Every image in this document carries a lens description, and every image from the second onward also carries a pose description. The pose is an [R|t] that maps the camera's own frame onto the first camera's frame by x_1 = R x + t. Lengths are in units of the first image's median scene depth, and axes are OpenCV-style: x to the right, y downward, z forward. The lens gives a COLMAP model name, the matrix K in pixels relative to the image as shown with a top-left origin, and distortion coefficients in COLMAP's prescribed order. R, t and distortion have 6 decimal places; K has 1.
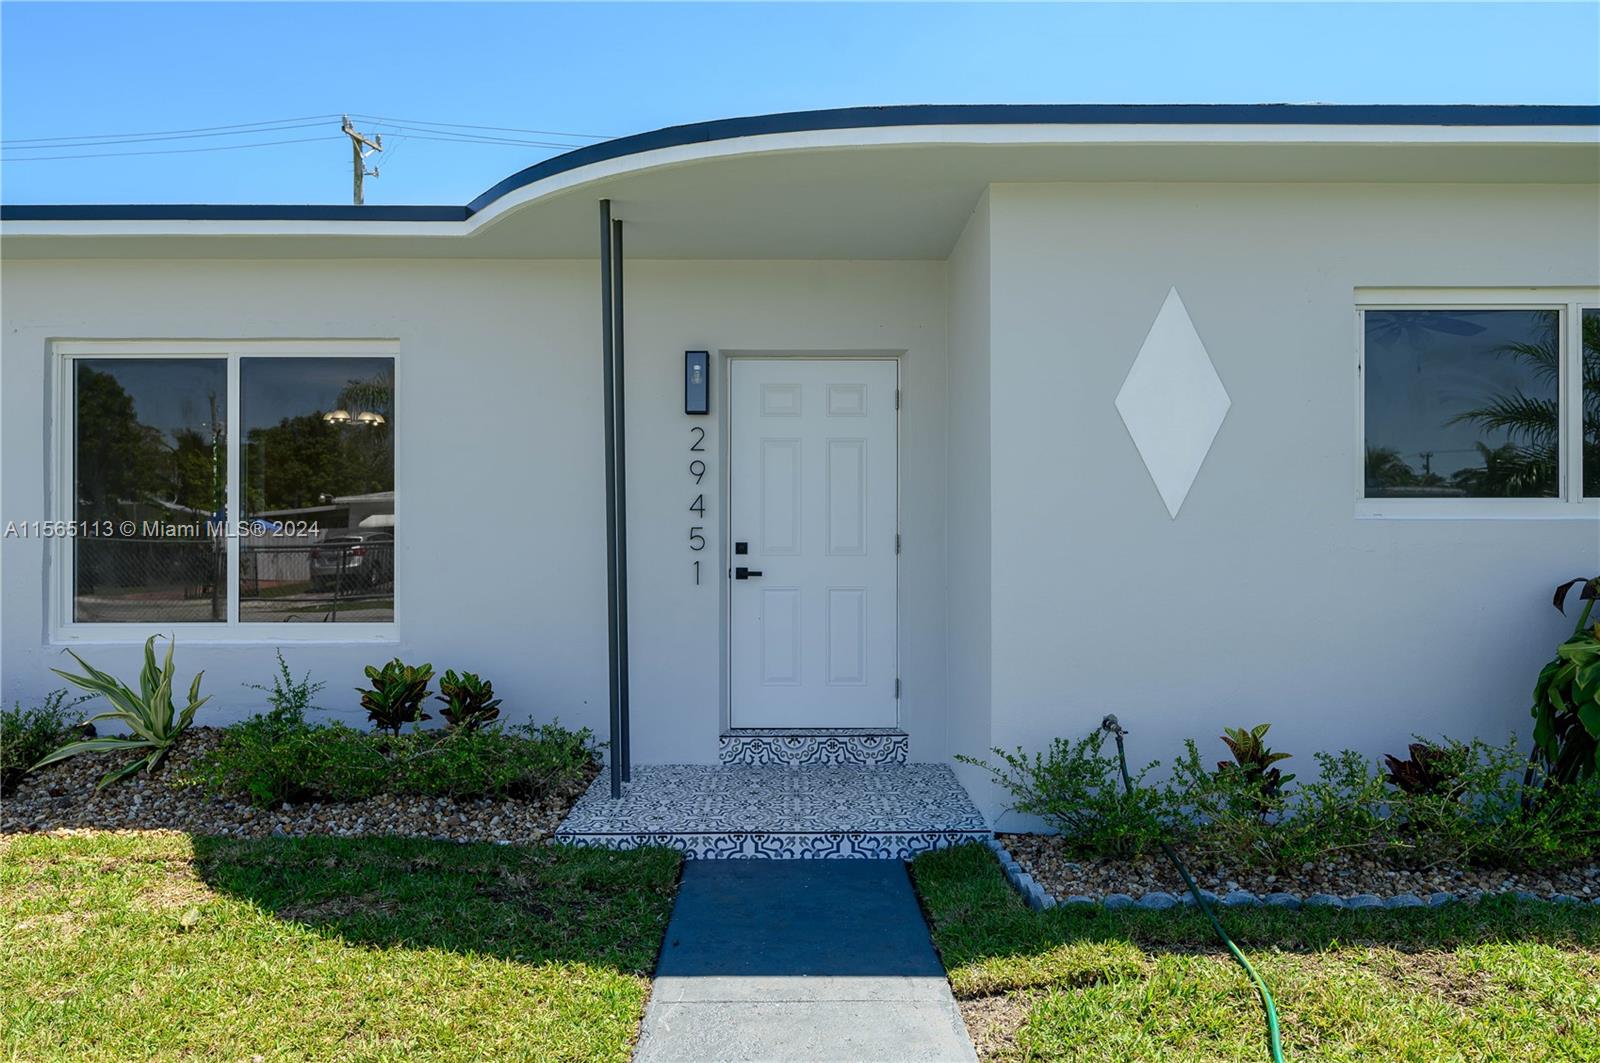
lens RADIAL K [[1036.8, 0, 800.0], [0, 1036.8, 531.5], [0, 0, 1]] dist [-0.002516, -0.001189]
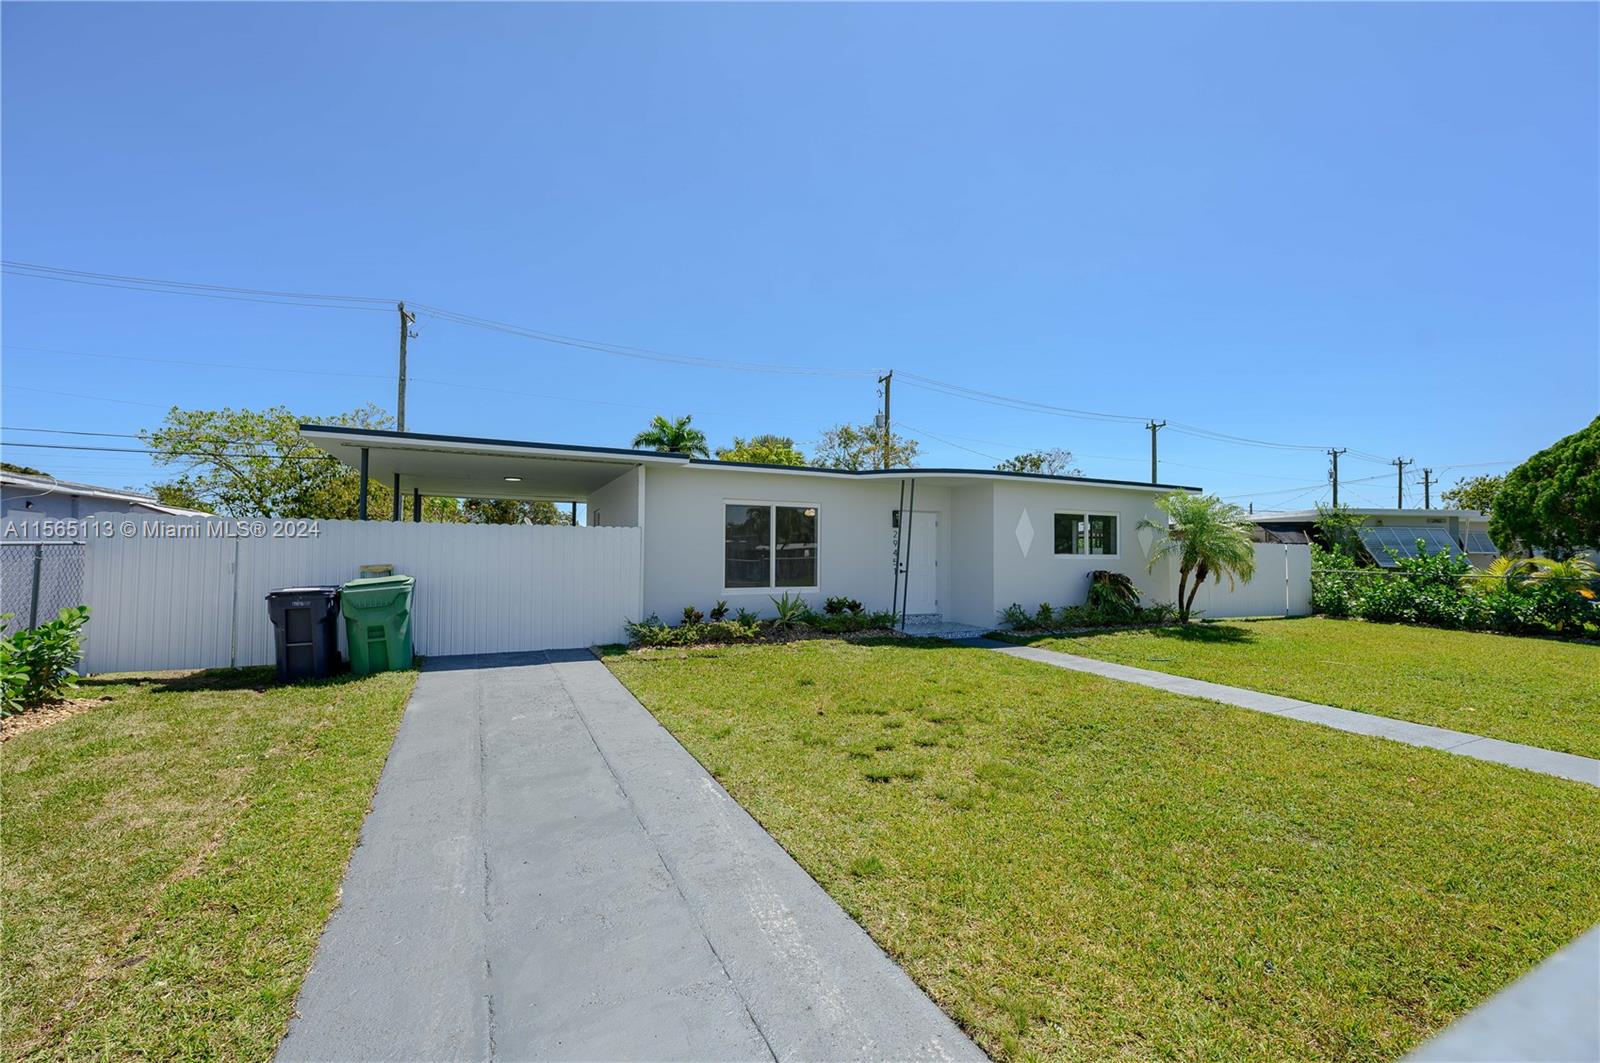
lens RADIAL K [[640.3, 0, 803.5], [0, 640.3, 527.2], [0, 0, 1]] dist [-0.000292, 0.000048]
pose [[0.903124, 0.026612, 0.428554, -1.456901], [-0.009519, 0.999073, -0.041978, -0.018184], [-0.429274, 0.033832, 0.902540, -0.943076]]
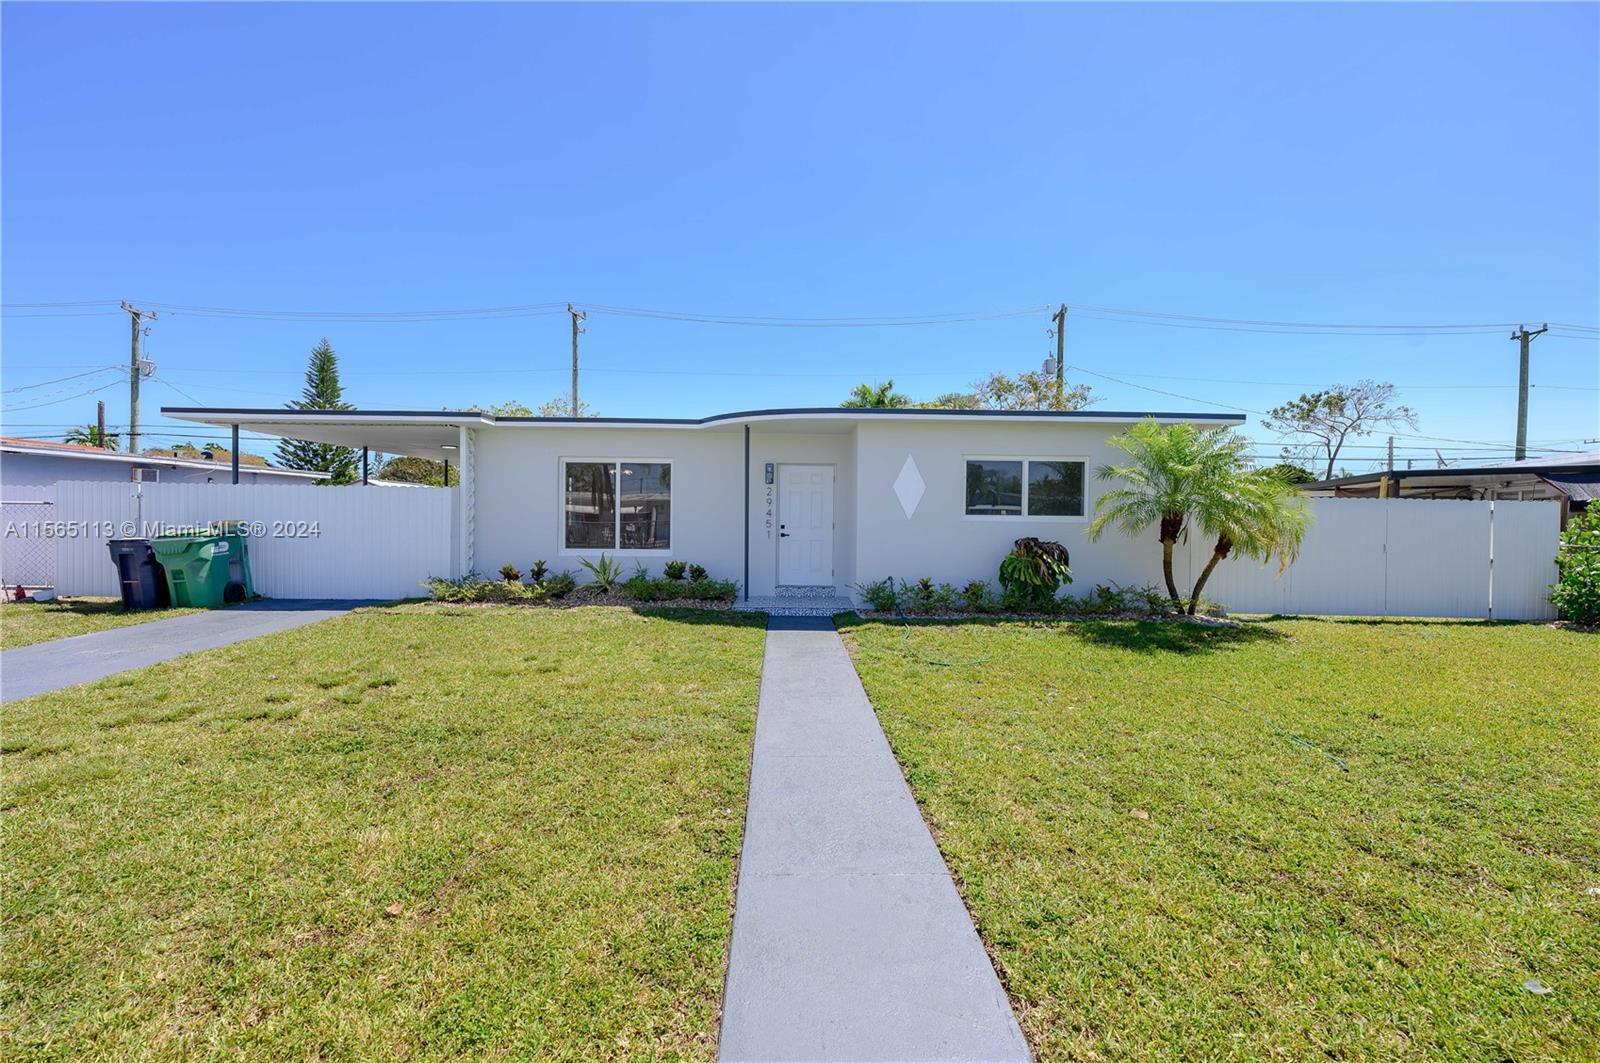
lens RADIAL K [[630.4, 0, 805.4], [0, 630.4, 528.4], [0, 0, 1]] dist [-0.000407, -0.000036]
pose [[0.999880, 0.013313, 0.007914, -0.004940], [-0.013428, 0.999802, 0.014665, -0.008968], [-0.007718, -0.014769, 0.999861, -0.958405]]
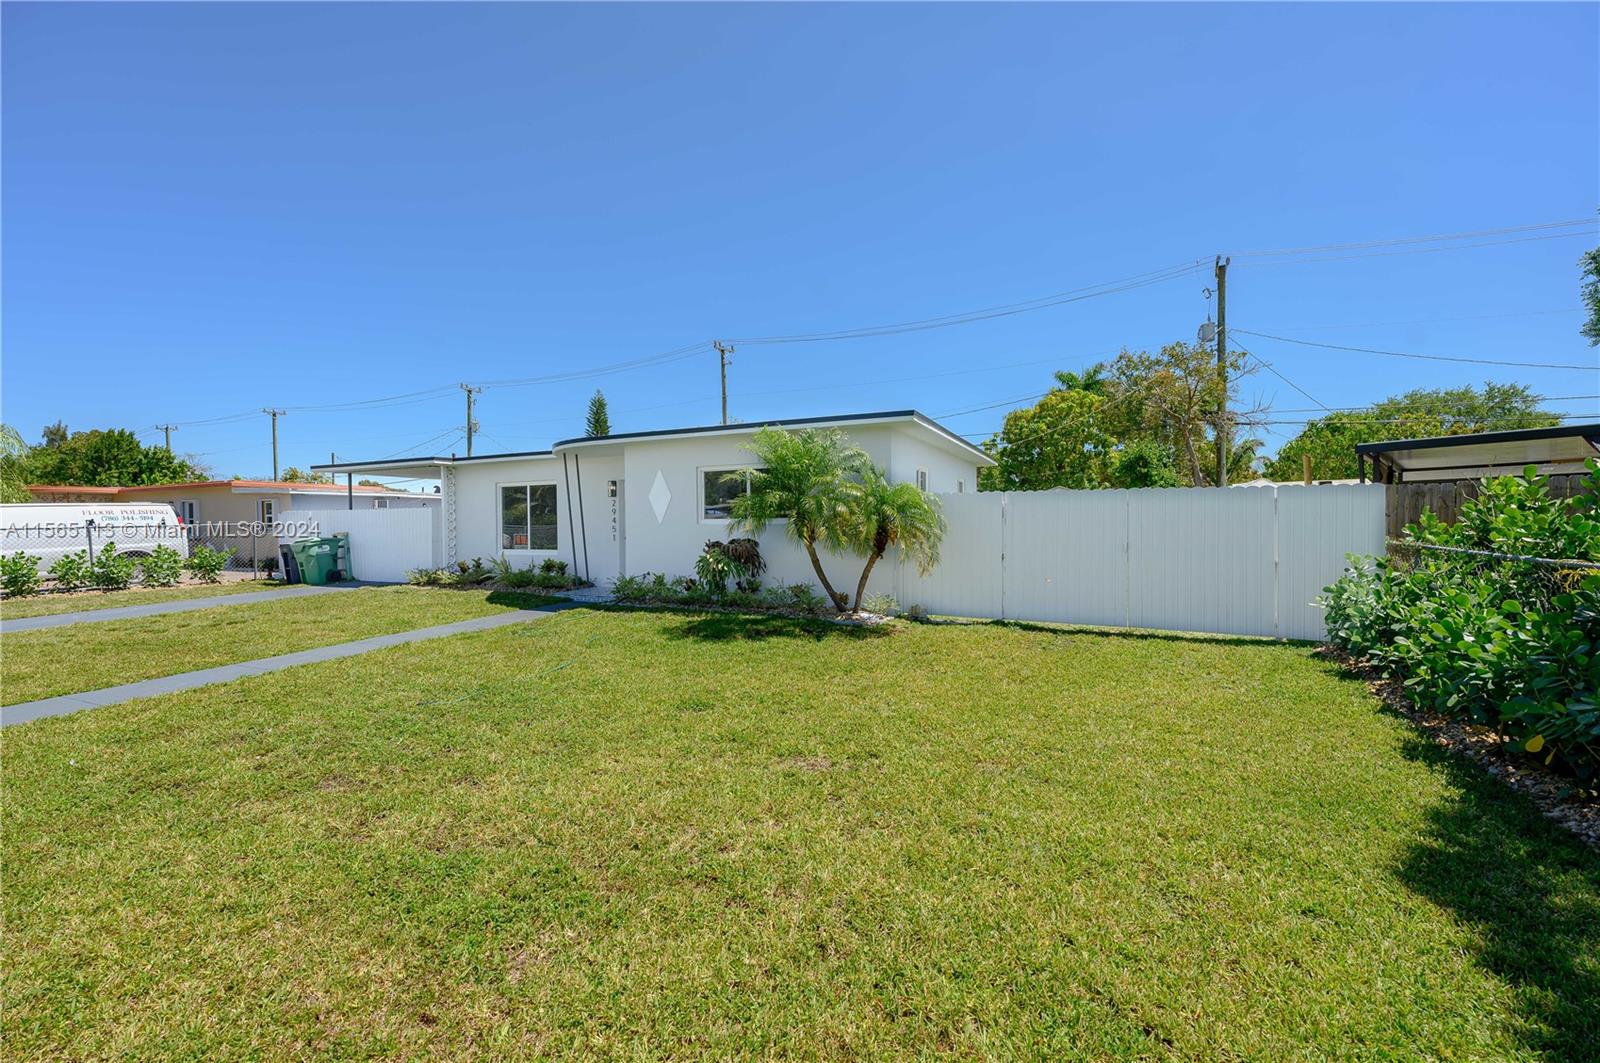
lens RADIAL K [[640.3, 0, 803.5], [0, 640.3, 527.2], [0, 0, 1]] dist [-0.000292, 0.000048]
pose [[0.902334, -0.003100, -0.431026, 1.691914], [0.006567, 0.999957, 0.006555, -0.012852], [0.430987, -0.008745, 0.902316, -0.912608]]
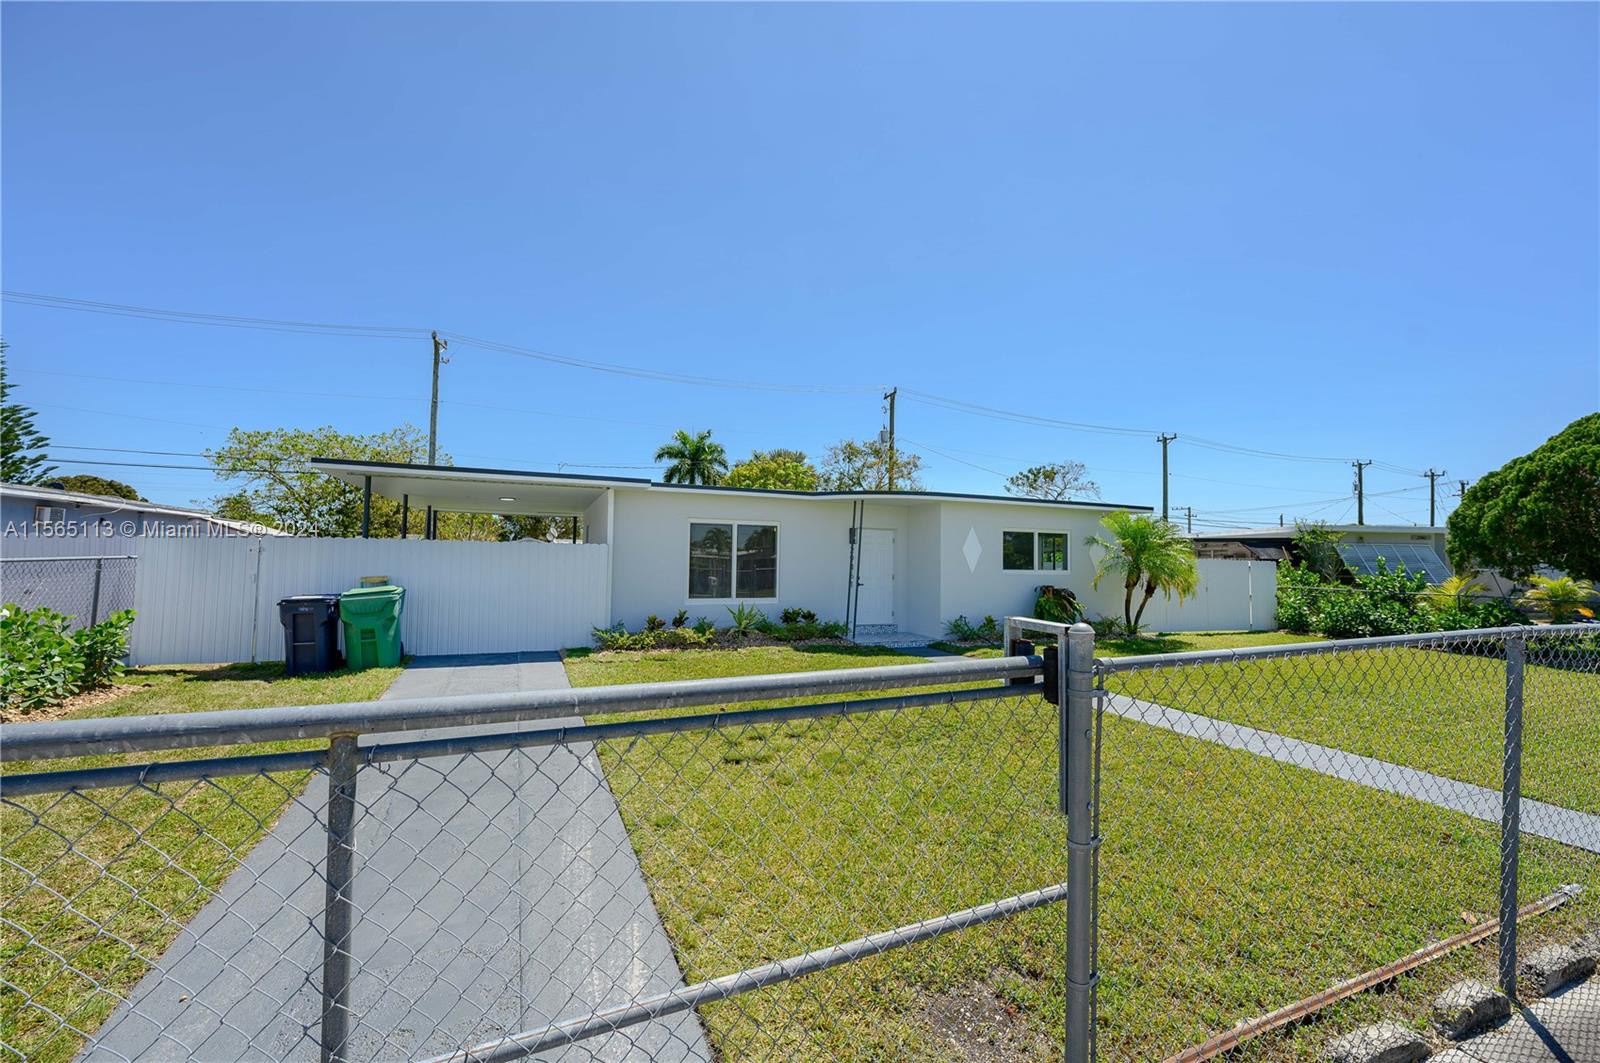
lens RADIAL K [[631.3, 0, 797.0], [0, 631.3, 524.0], [0, 0, 1]] dist [0.000043, -0.000110]
pose [[0.925917, 0.038355, 0.375776, -1.288643], [-0.016942, 0.998047, -0.060123, -0.043612], [-0.377348, 0.049302, 0.924758, -1.214759]]
